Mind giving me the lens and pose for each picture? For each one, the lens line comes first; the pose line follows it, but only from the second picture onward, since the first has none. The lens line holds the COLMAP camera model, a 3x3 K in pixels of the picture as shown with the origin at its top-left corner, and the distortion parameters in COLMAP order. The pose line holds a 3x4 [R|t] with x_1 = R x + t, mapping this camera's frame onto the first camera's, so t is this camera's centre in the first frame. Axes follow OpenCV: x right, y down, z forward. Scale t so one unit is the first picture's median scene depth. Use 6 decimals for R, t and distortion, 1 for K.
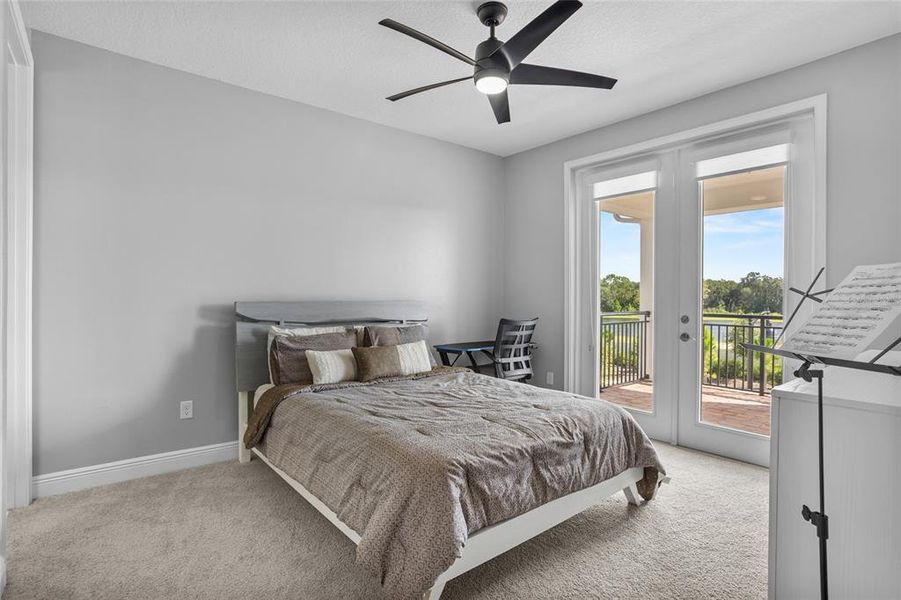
lens RADIAL K [[458.2, 0, 450.5], [0, 458.2, 300.0], [0, 0, 1]] dist [0.001549, 0.000439]
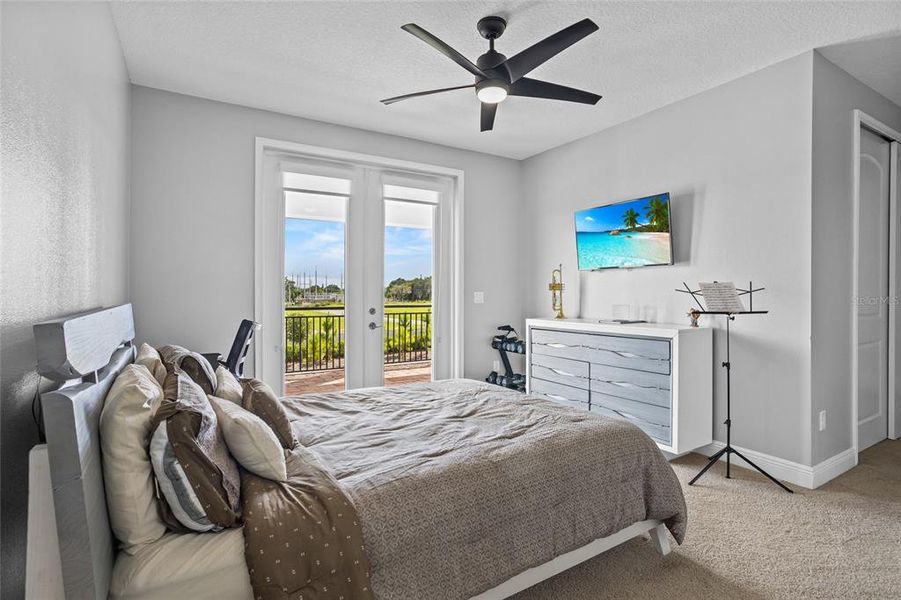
lens RADIAL K [[441.5, 0, 450.5], [0, 441.5, 300.0], [0, 0, 1]] dist [-0.032336, 0.000310]
pose [[0.144771, -0.022136, 0.989218, -0.783246], [0.013248, 0.999703, 0.020432, -0.010723], [-0.989376, 0.010148, 0.145021, 0.811661]]
